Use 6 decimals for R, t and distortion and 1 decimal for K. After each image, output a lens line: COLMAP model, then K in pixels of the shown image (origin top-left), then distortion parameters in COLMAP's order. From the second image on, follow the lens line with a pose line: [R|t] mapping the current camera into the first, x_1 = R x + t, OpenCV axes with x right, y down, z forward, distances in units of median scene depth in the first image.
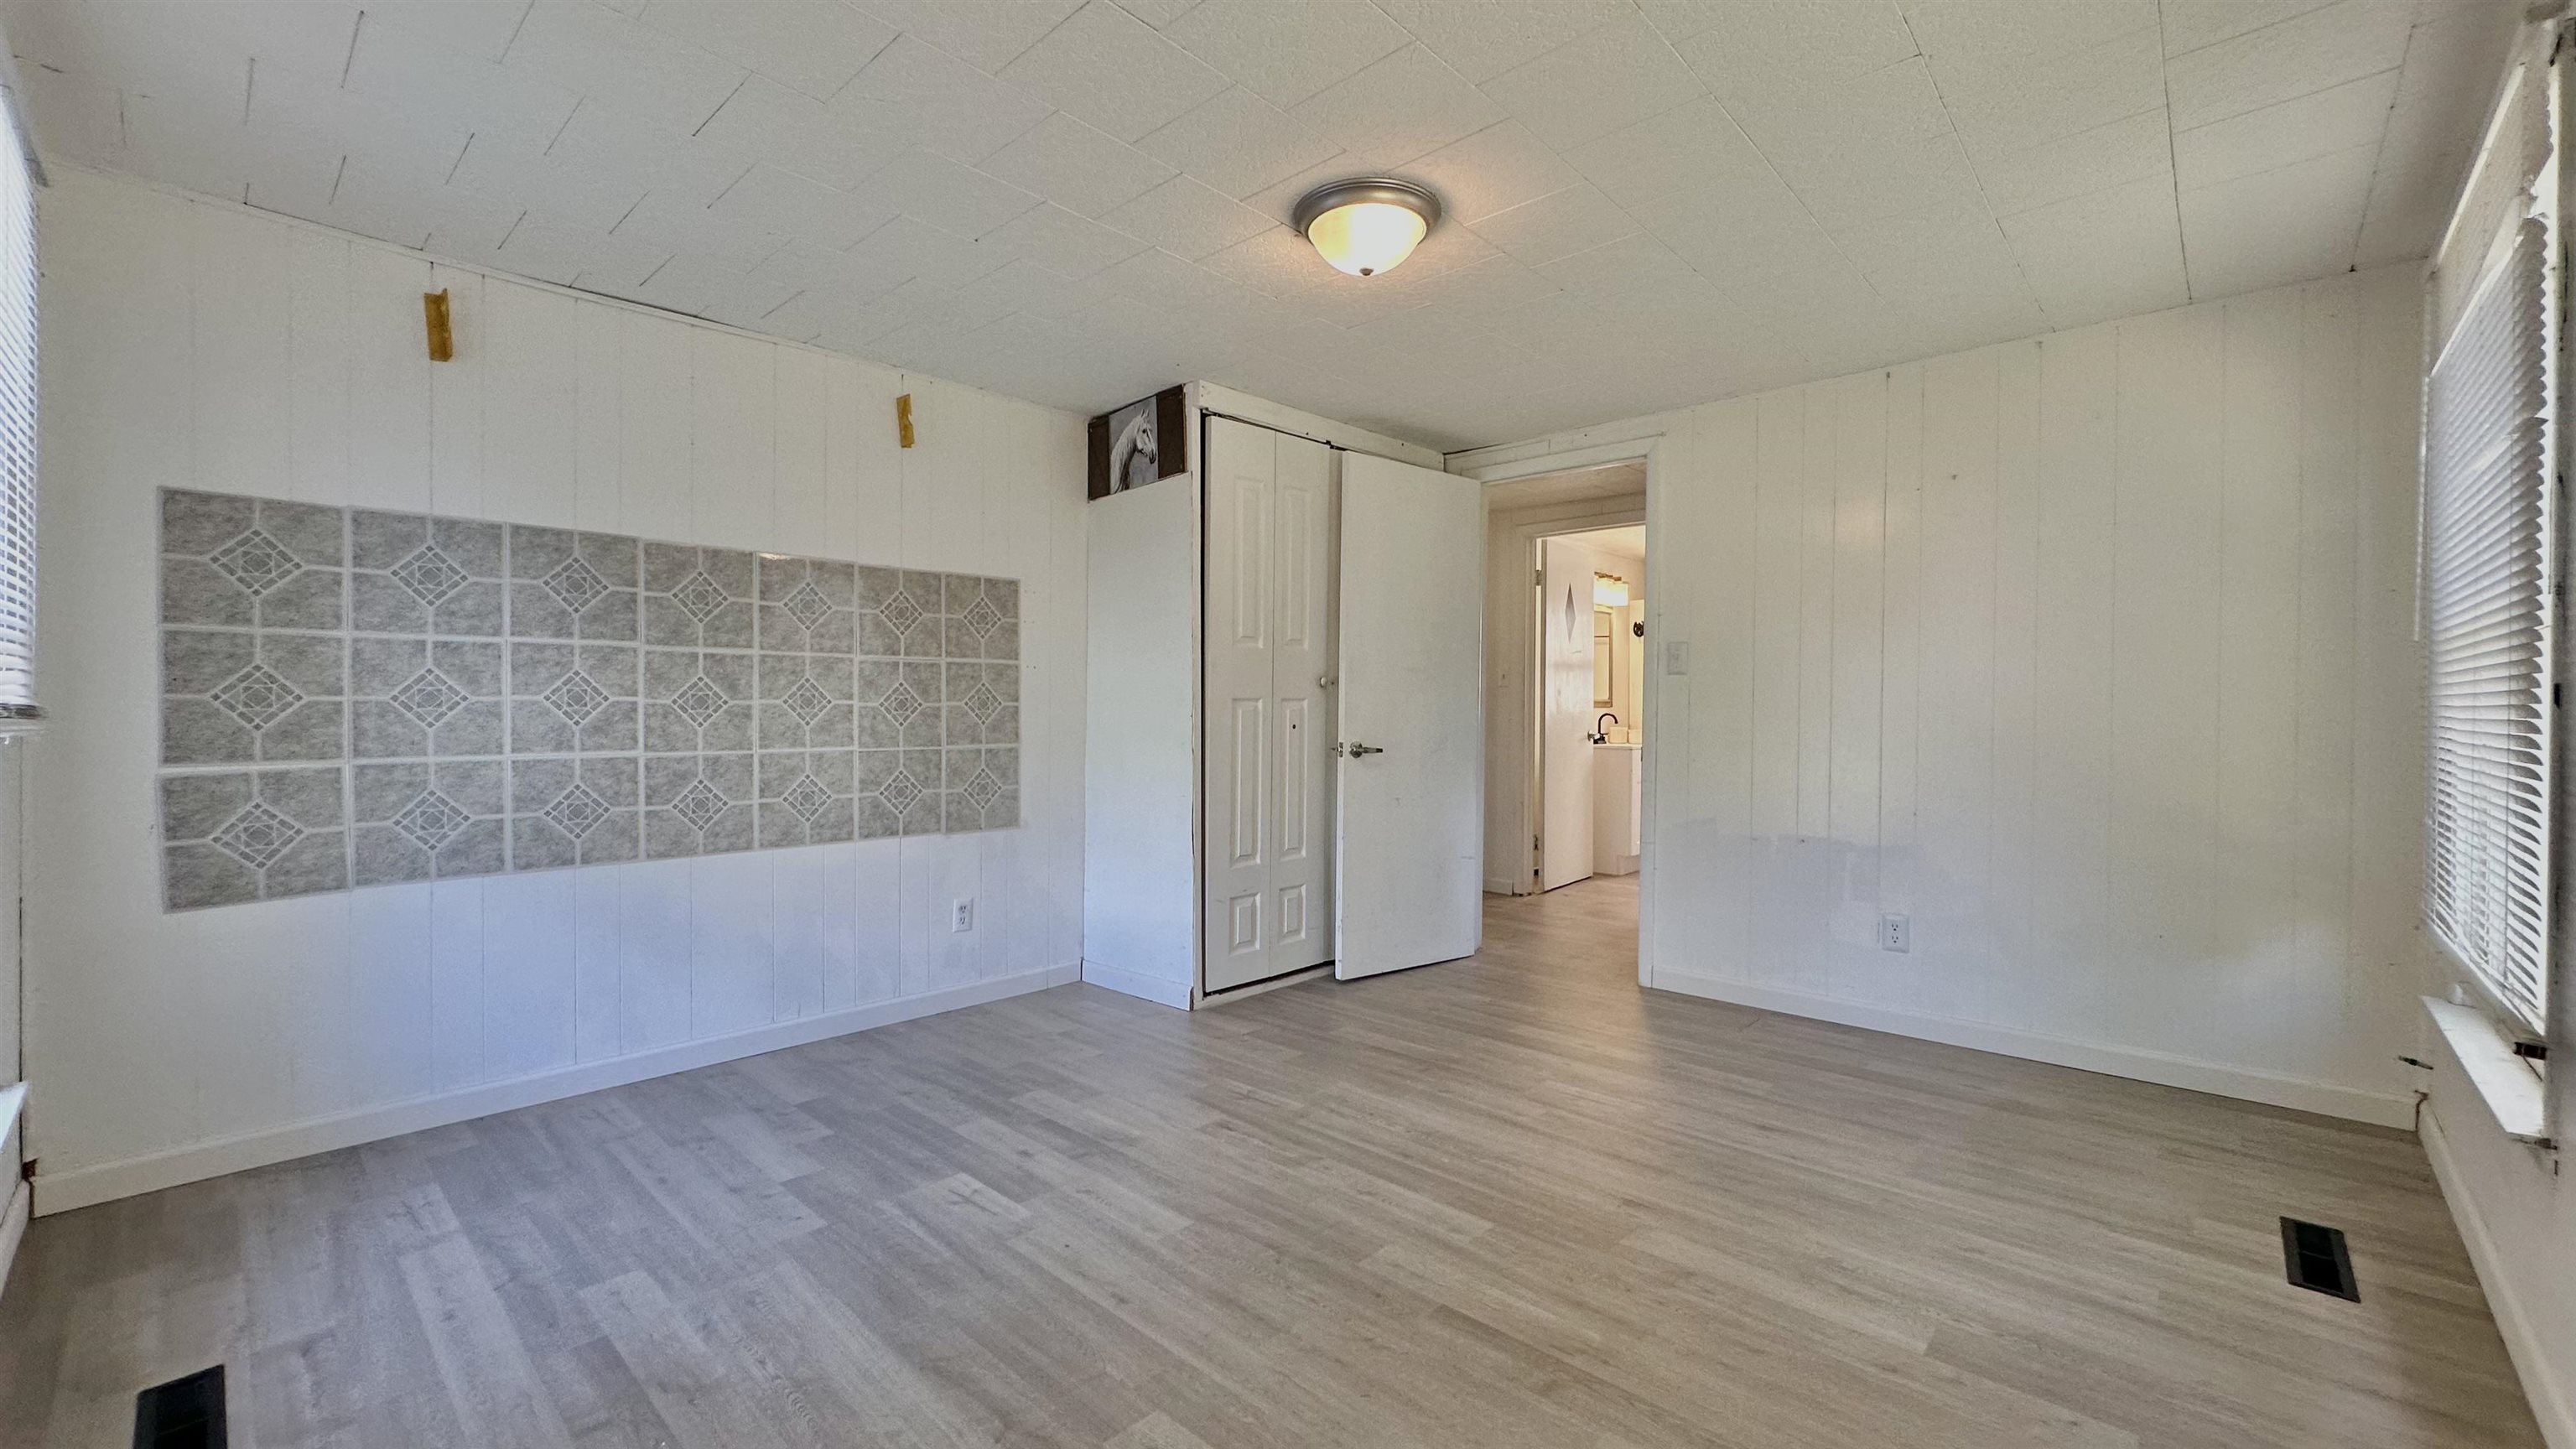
lens RADIAL K [[1024.4, 0, 1286.1], [0, 1024.4, 721.8], [0, 0, 1]] dist [0.000136, -0.000027]
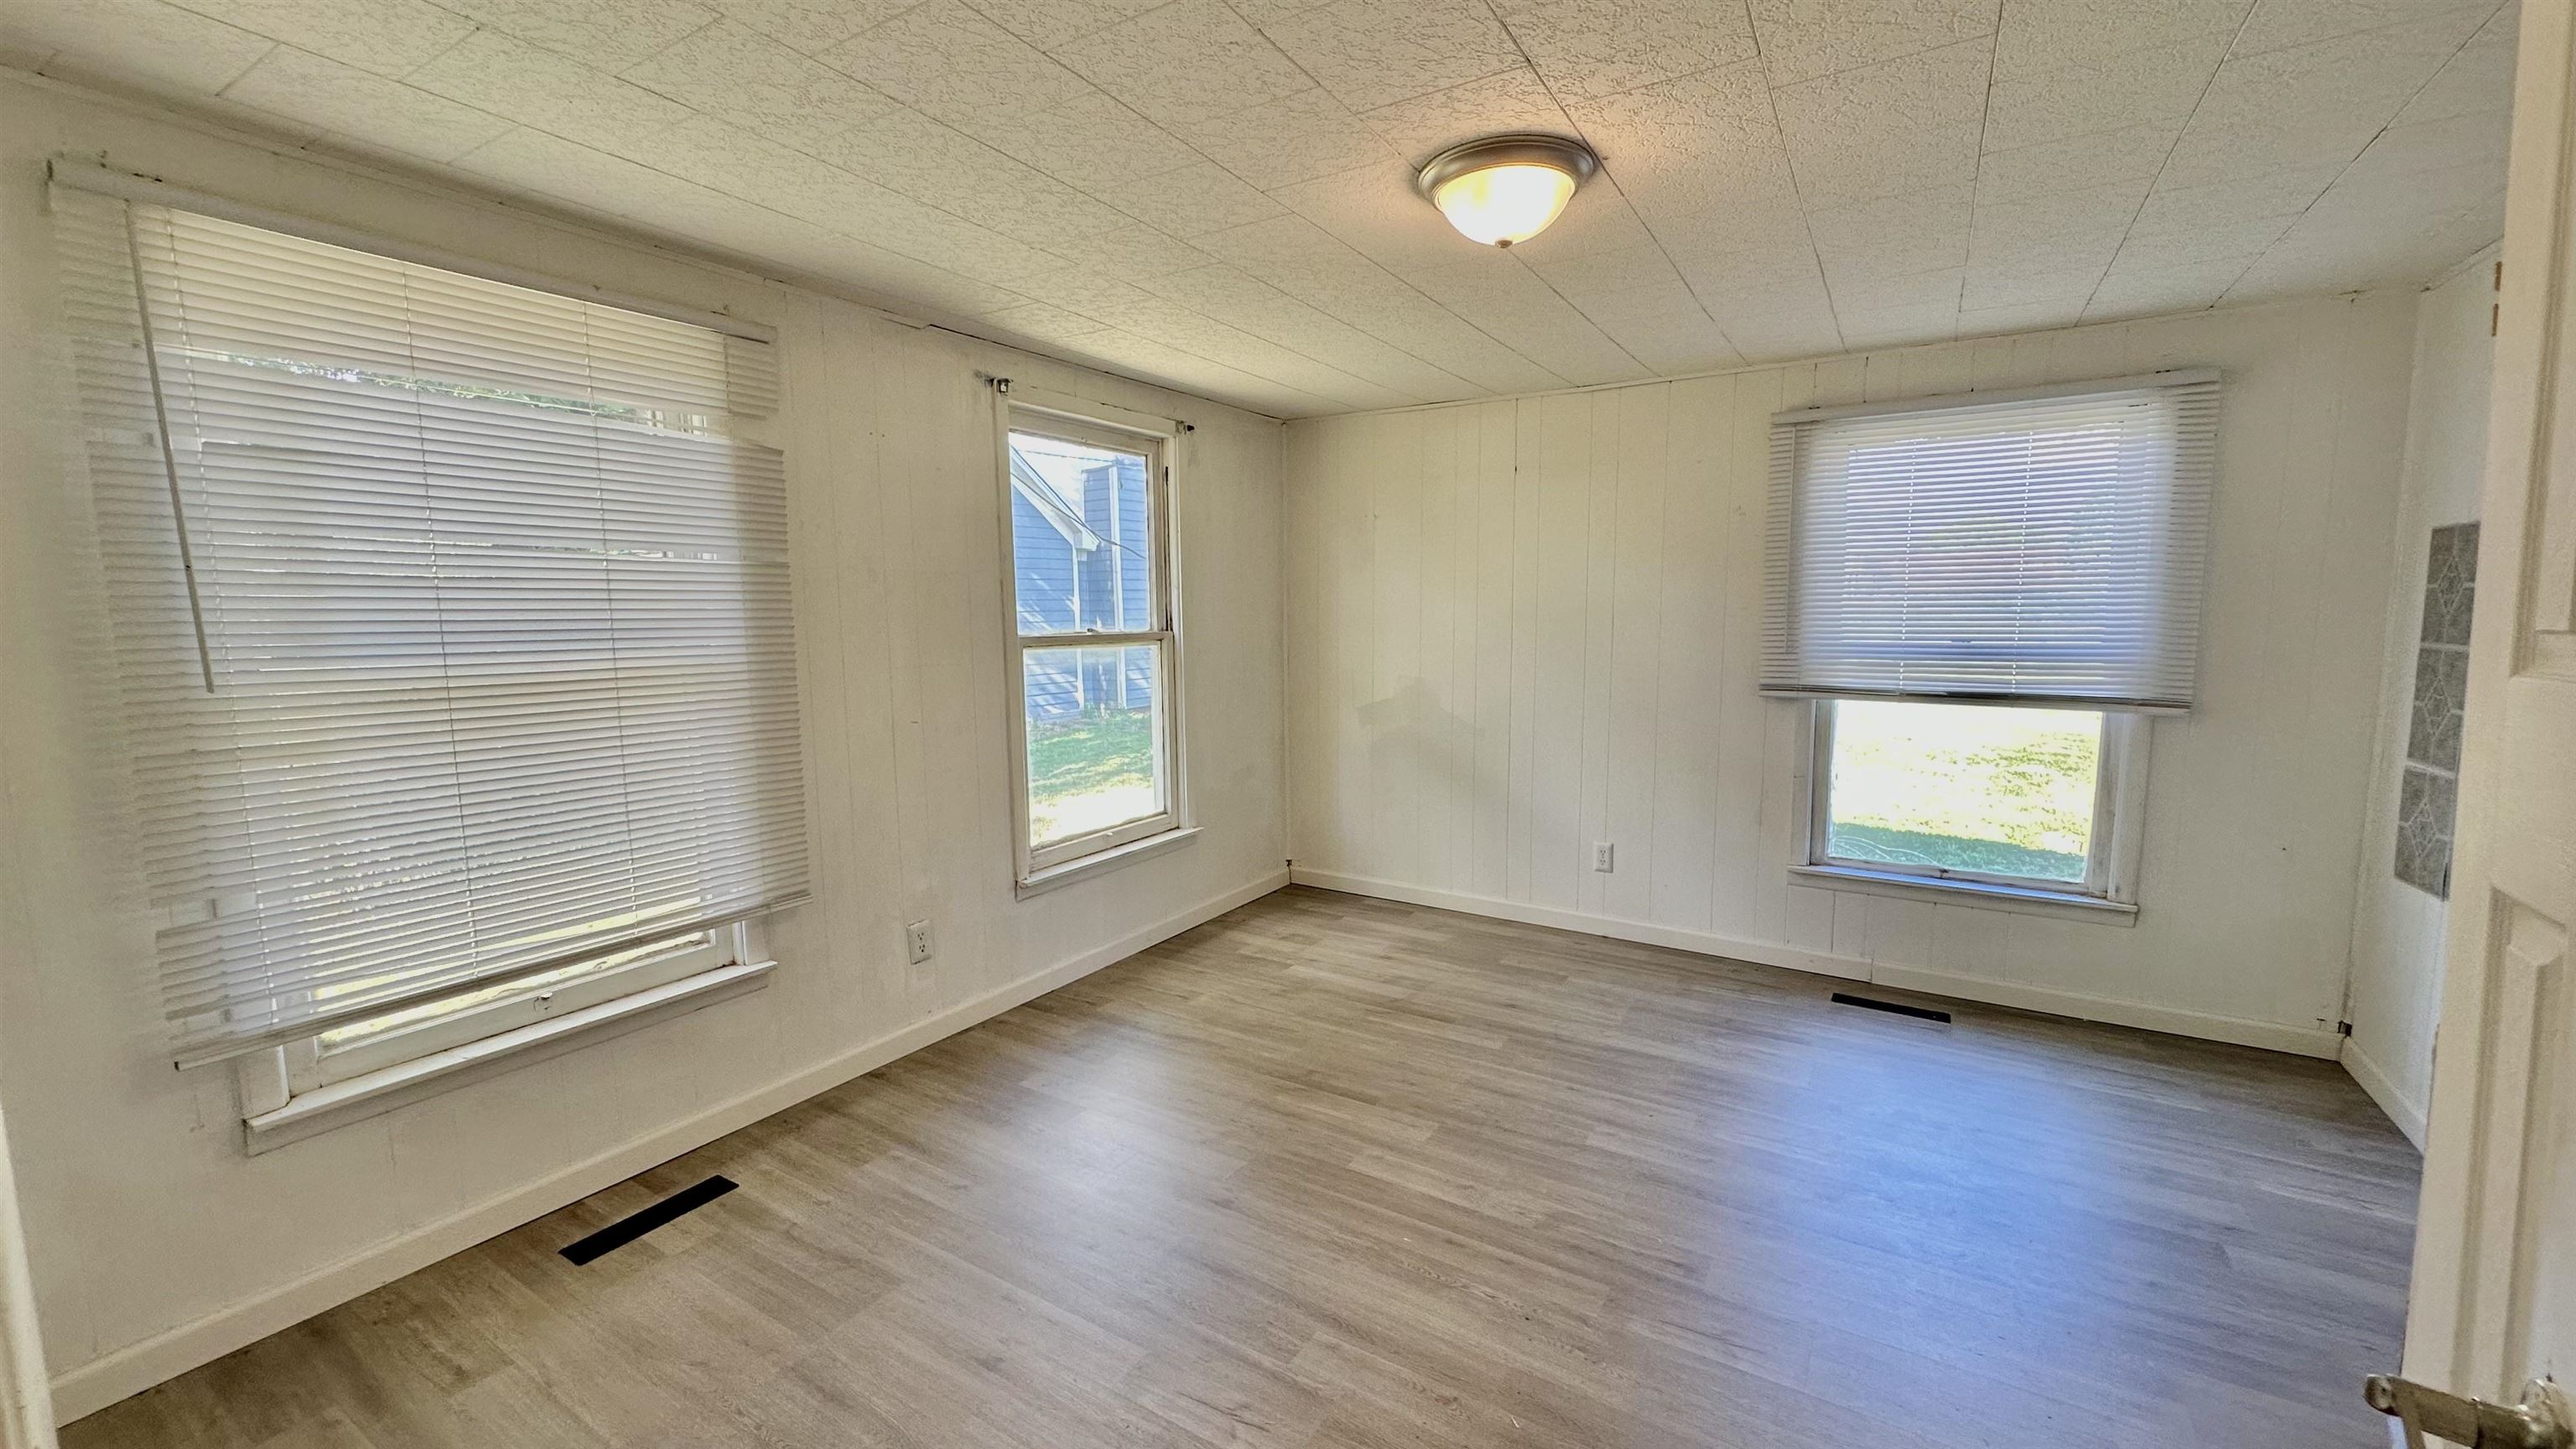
lens RADIAL K [[1024.4, 0, 1286.1], [0, 1024.4, 721.8], [0, 0, 1]] dist [0.000136, -0.000027]
pose [[-0.981144, 0.023441, -0.191851, 0.503326], [0.000430, 0.992881, 0.119111, -0.165534], [0.193277, 0.116783, -0.974169, 2.143253]]
